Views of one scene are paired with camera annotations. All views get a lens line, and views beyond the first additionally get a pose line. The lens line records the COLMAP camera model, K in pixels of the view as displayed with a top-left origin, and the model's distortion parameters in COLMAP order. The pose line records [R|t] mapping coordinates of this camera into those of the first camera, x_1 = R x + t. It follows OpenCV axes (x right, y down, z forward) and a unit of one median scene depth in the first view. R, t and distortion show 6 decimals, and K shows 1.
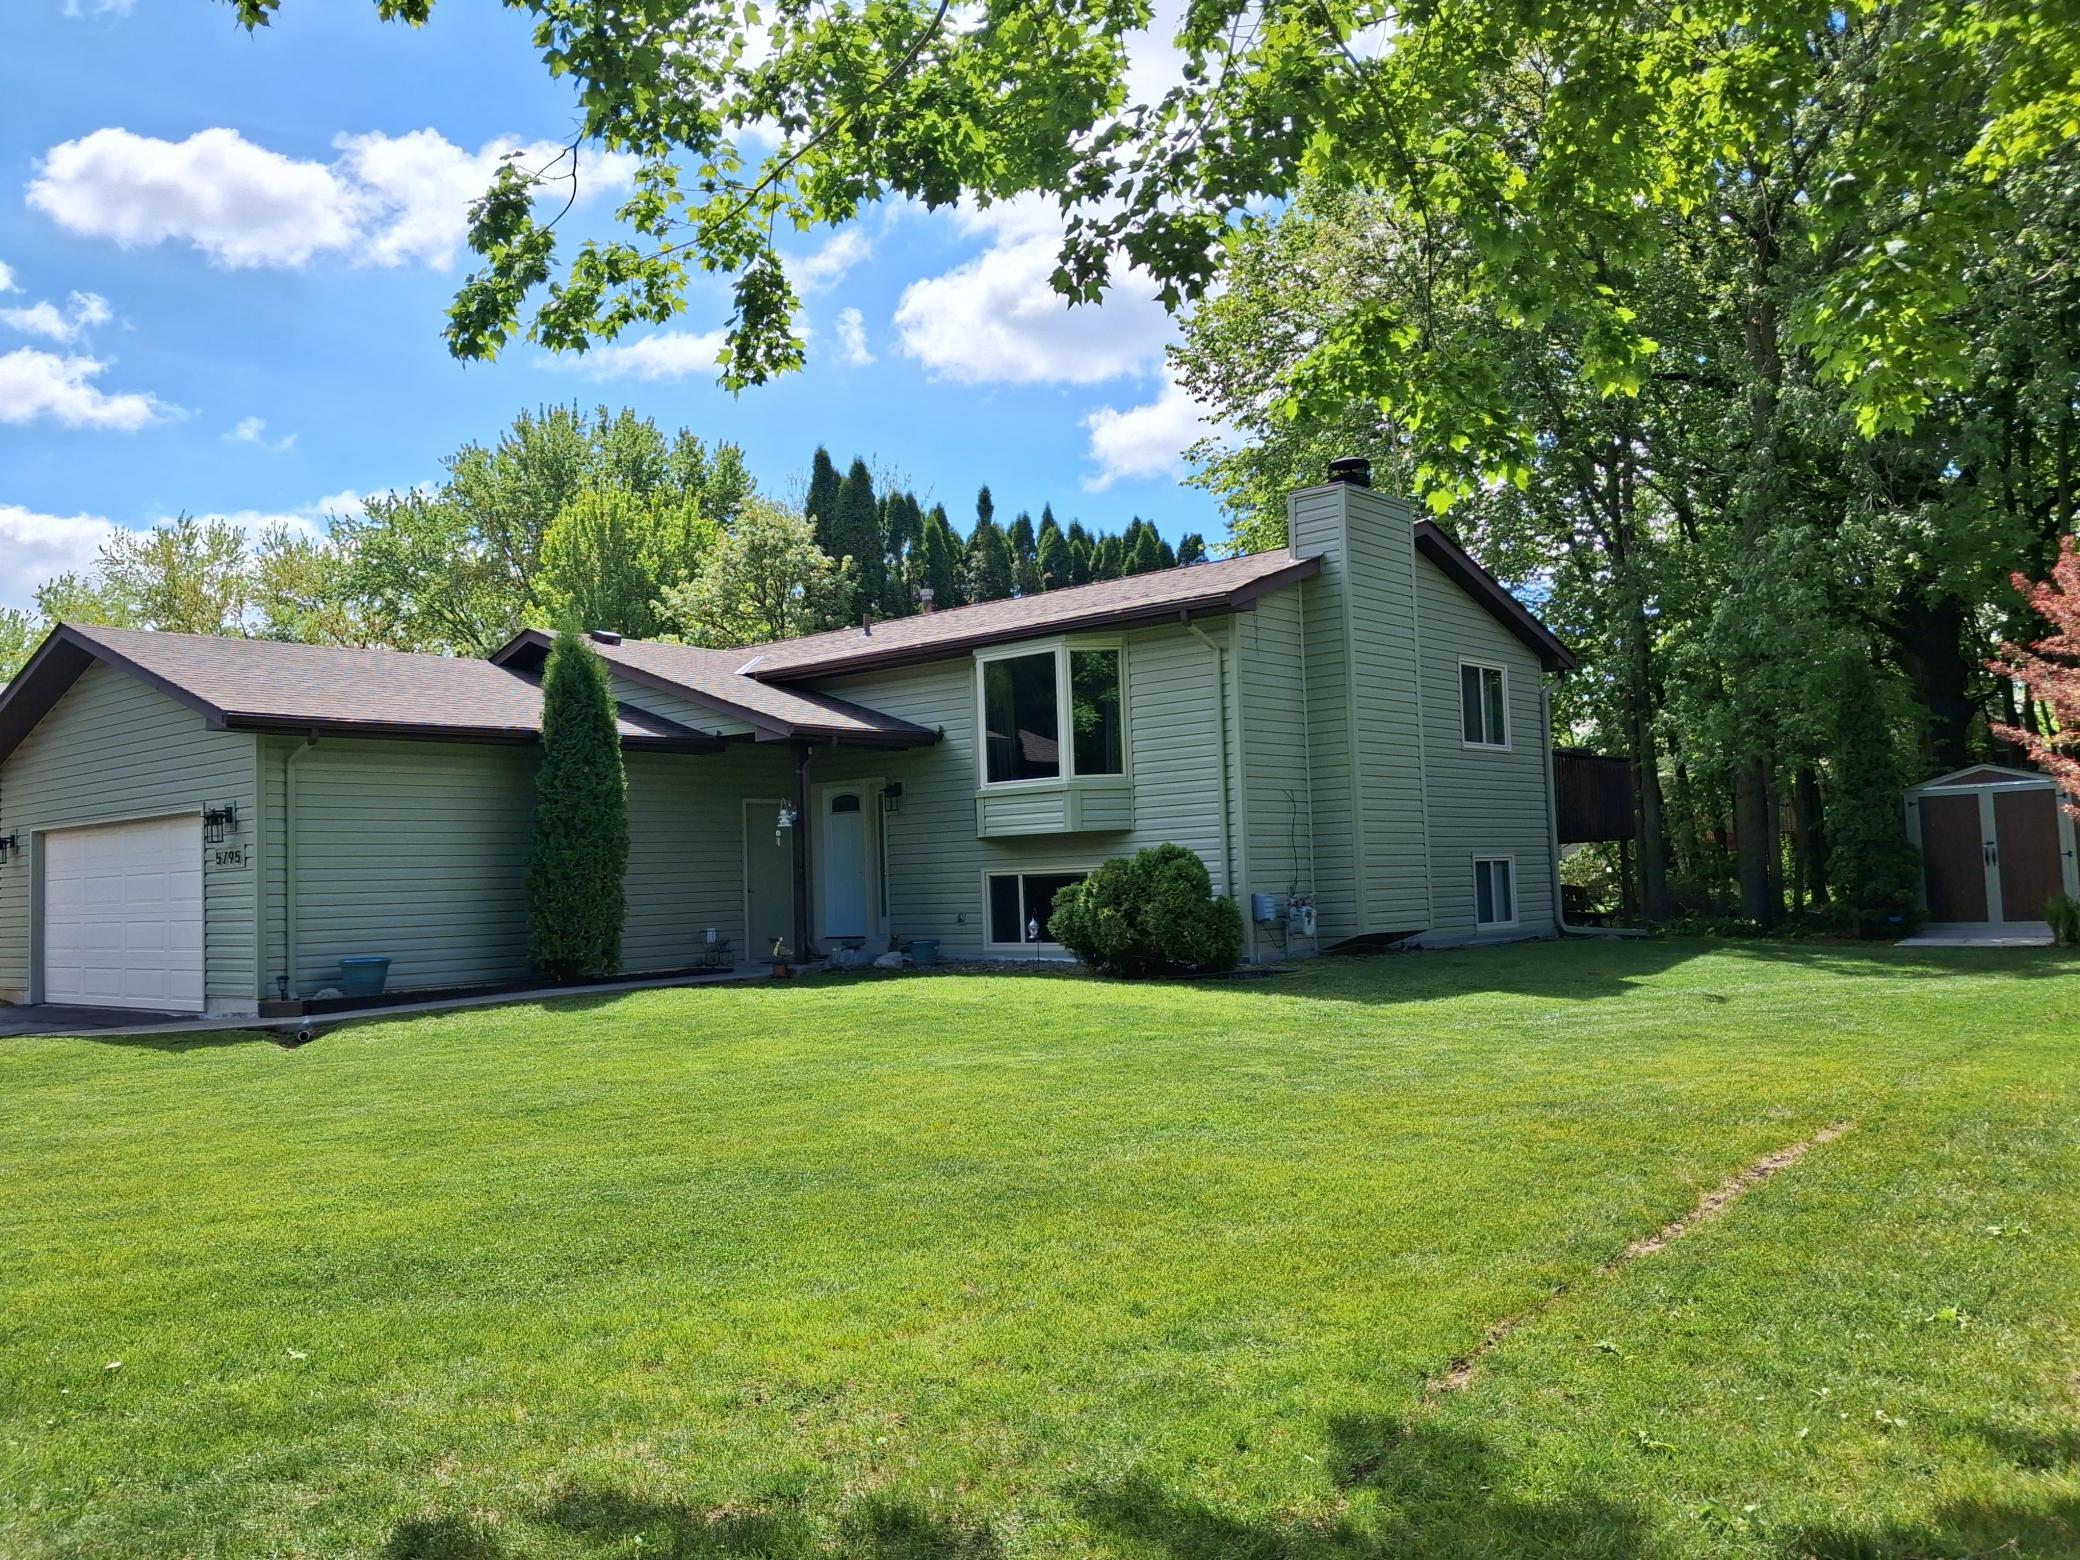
lens RADIAL K [[1595.7, 0, 1015.3], [0, 1595.7, 774.5], [0, 0, 1]] dist [0.169587, -0.322330]
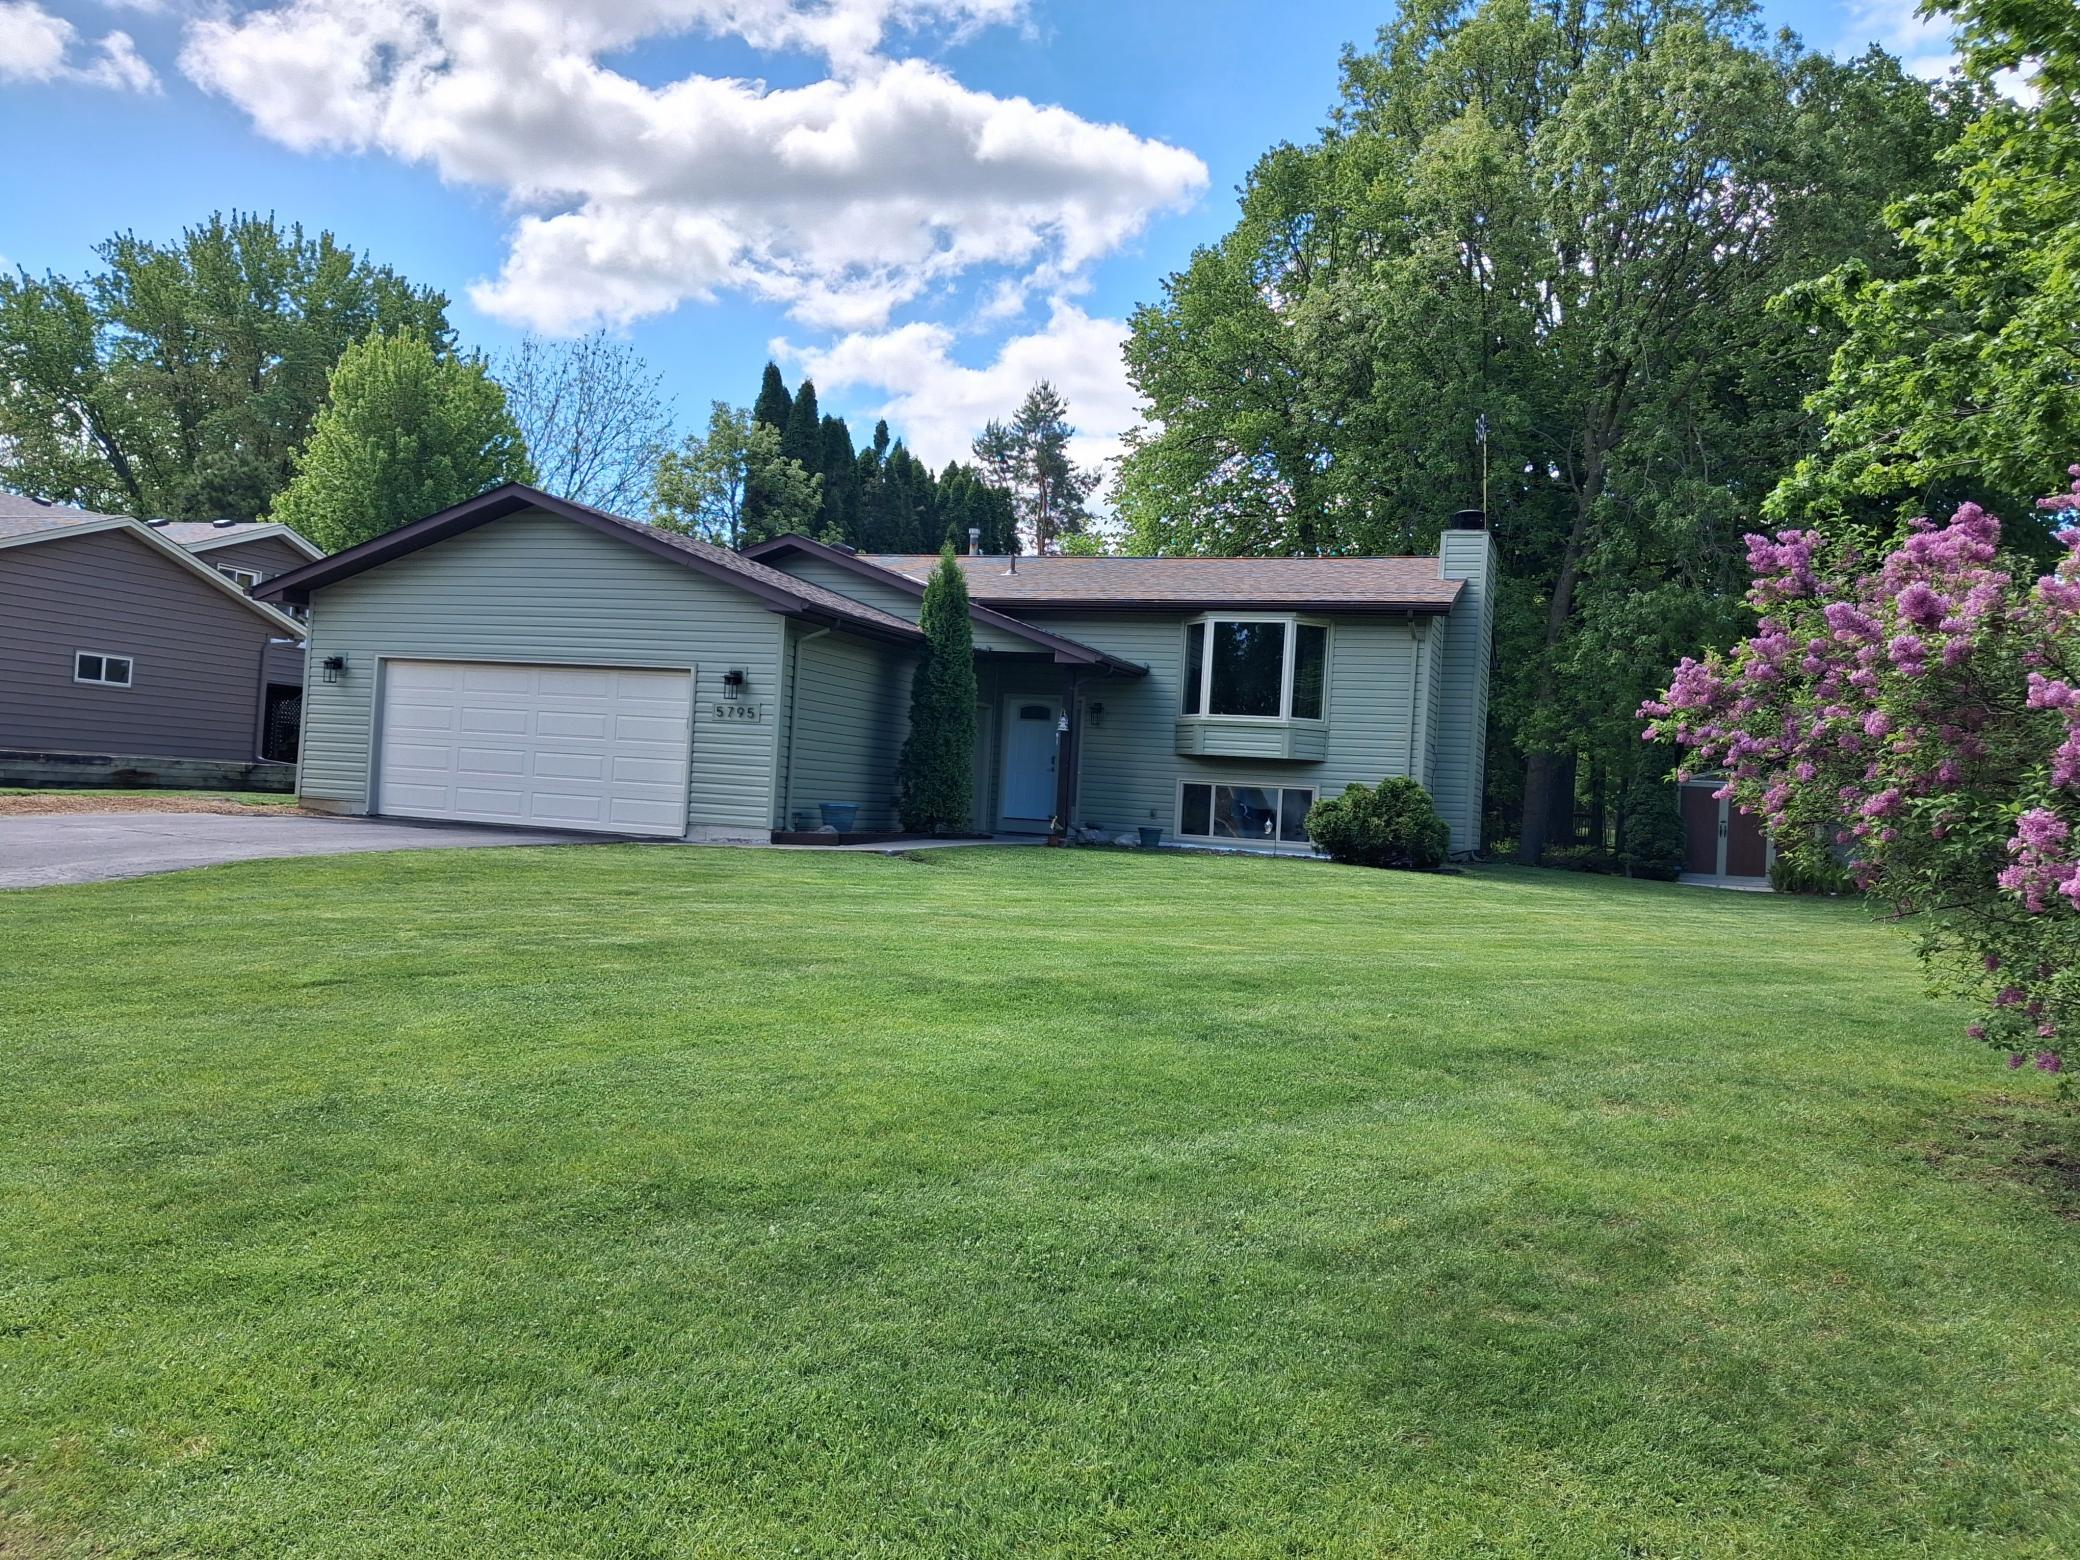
lens RADIAL K [[1609.6, 0, 1053.1], [0, 1609.6, 779.3], [0, 0, 1]] dist [0.033020, -0.037676]
pose [[0.927156, 0.096367, 0.362071, -0.603106], [-0.116552, 0.992593, 0.034269, 0.027778], [-0.356087, -0.073973, 0.931520, -0.187448]]
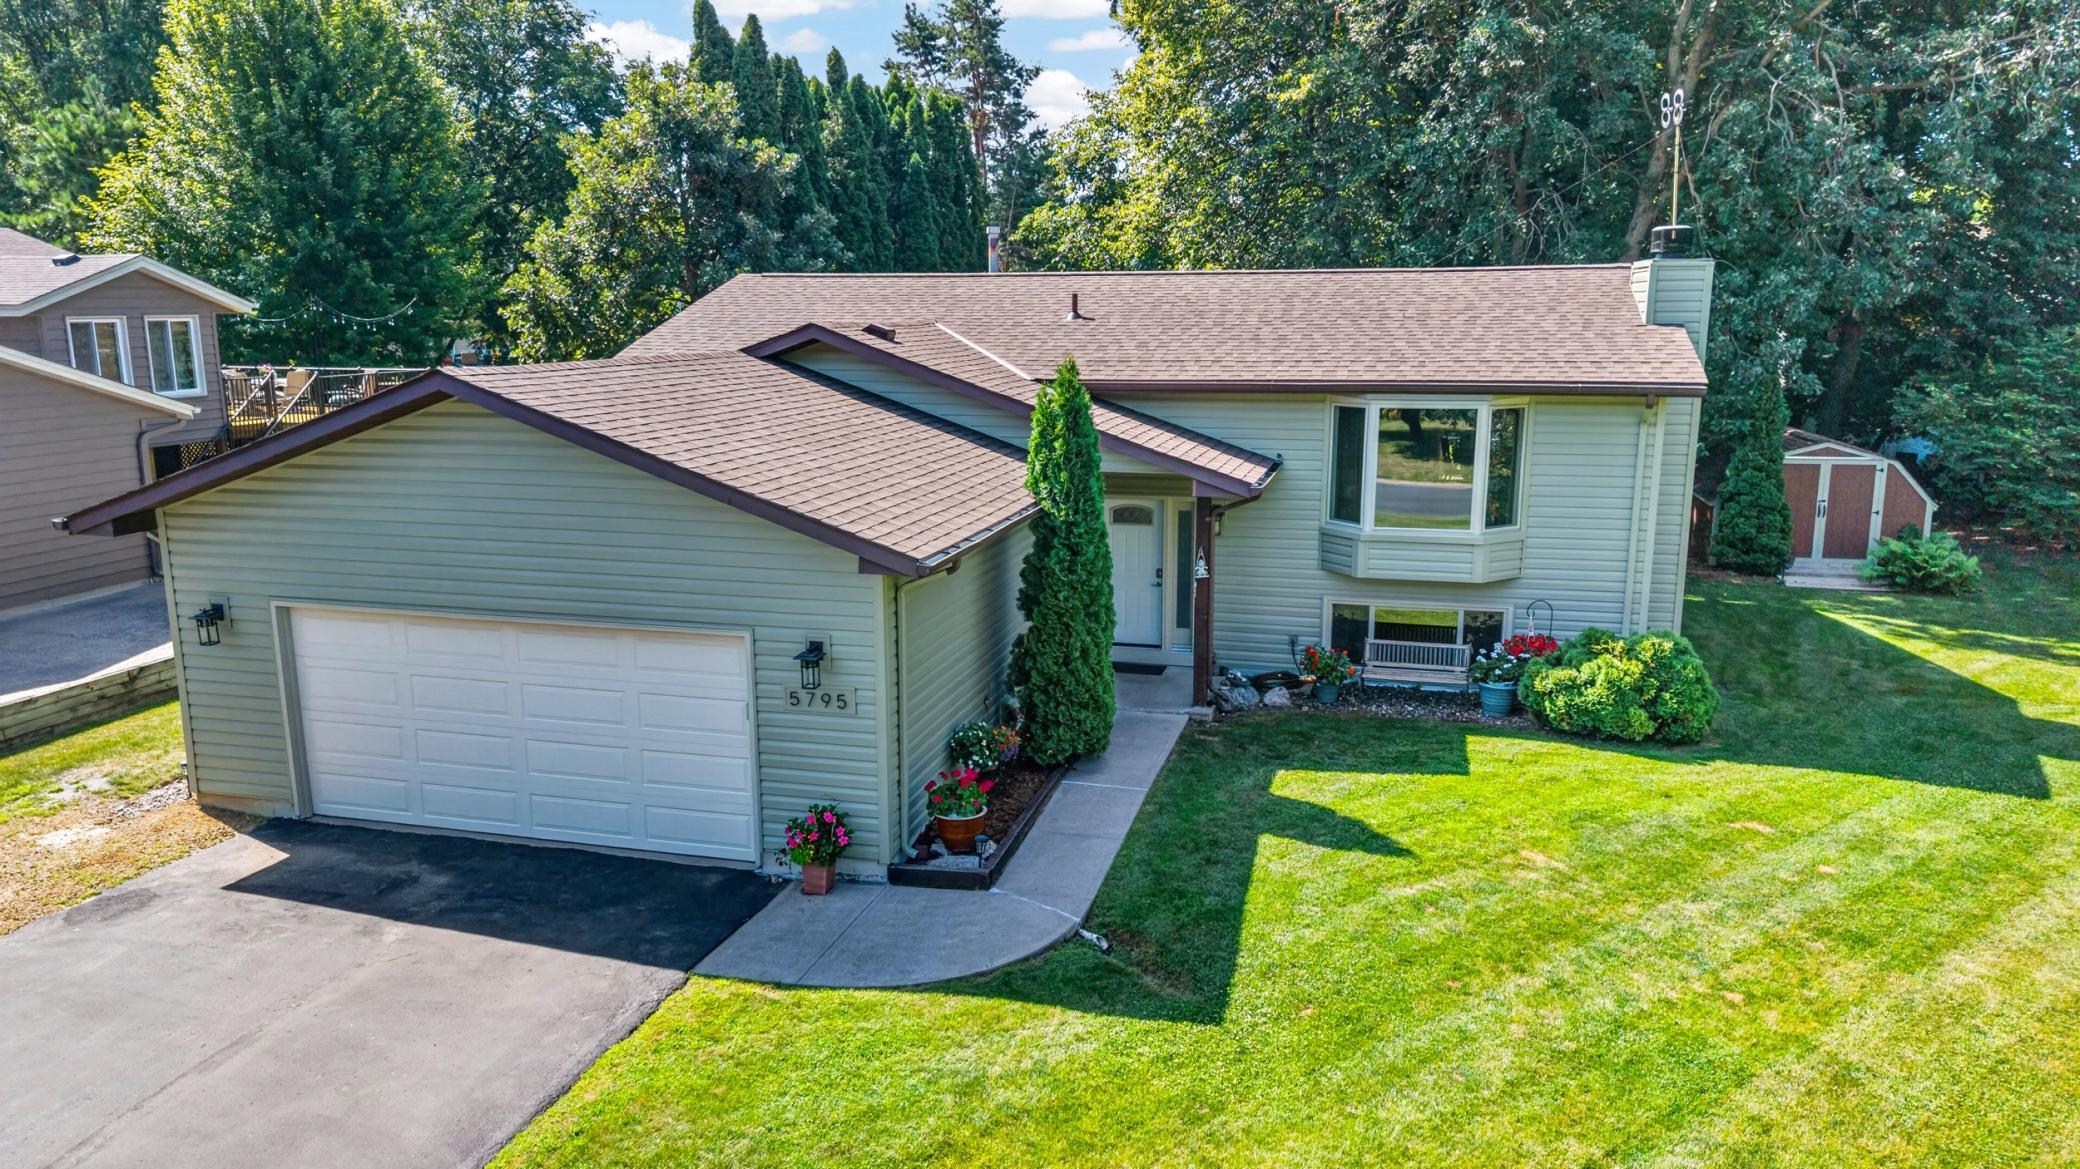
lens RADIAL K [[1381.6, 0, 1031.7], [0, 1381.6, 595.9], [0, 0, 1]] dist [0.031900, -0.026933]
pose [[0.903871, -0.055865, 0.424141, -0.592079], [-0.055980, 0.967467, 0.246726, -0.158909], [-0.424126, -0.246752, 0.871338, 0.301681]]
